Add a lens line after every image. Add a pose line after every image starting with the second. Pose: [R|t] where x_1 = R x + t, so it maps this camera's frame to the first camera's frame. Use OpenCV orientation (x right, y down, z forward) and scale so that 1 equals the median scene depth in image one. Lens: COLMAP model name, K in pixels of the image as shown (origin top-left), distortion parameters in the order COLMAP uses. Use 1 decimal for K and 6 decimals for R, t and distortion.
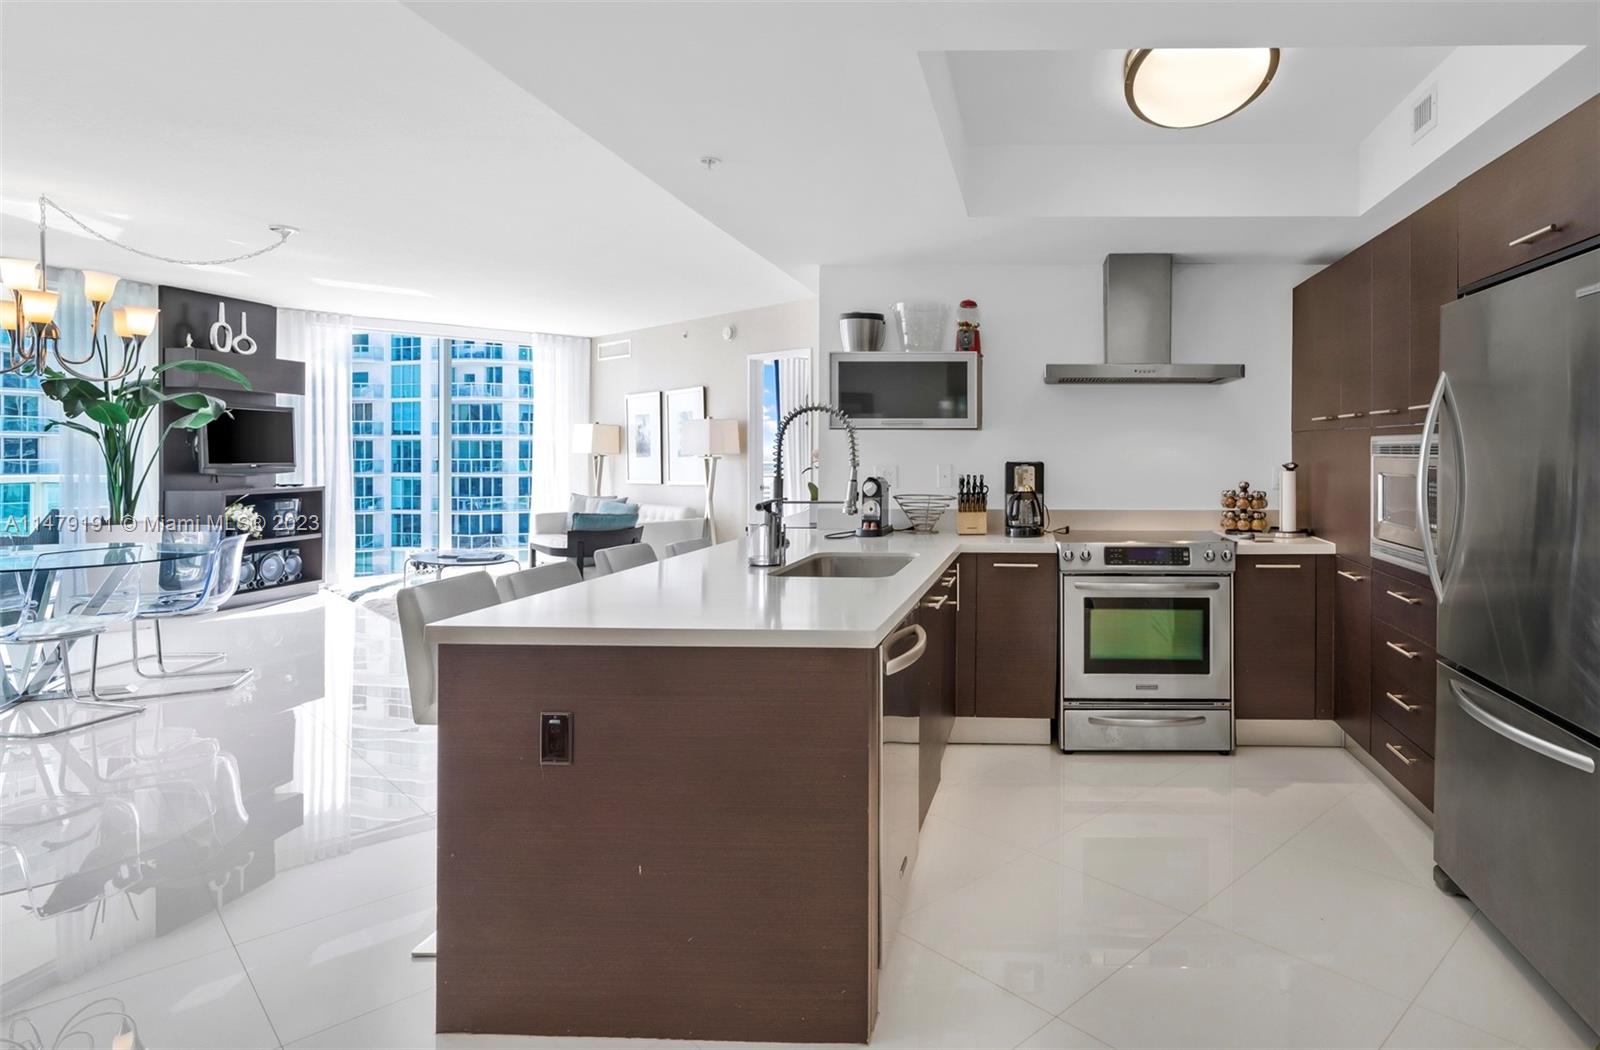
lens RADIAL K [[668.6, 0, 797.9], [0, 668.6, 455.4], [0, 0, 1]] dist [0.000719, 0.000214]
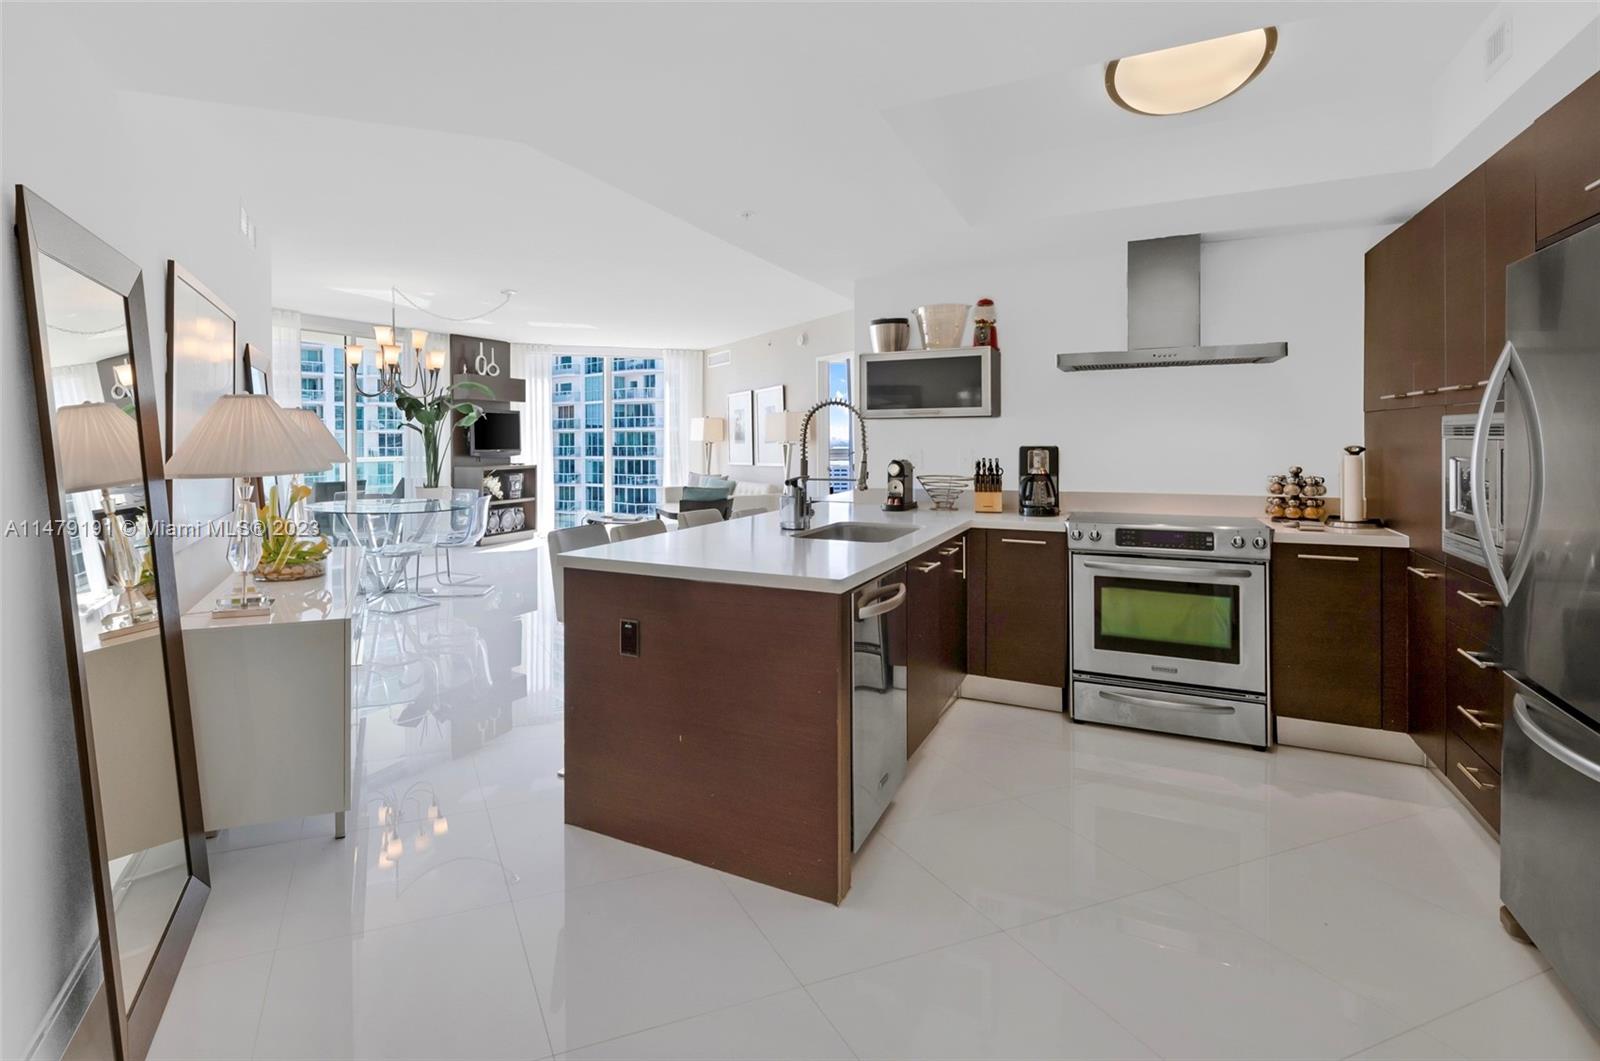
lens RADIAL K [[730.5, 0, 800.6], [0, 730.5, 446.8], [0, 0, 1]] dist [0.000405, 0.000449]
pose [[0.916590, -0.003368, -0.399813, 0.457823], [0.005317, 0.999979, 0.003765, 0.004343], [0.399792, -0.005577, 0.916589, -0.223638]]
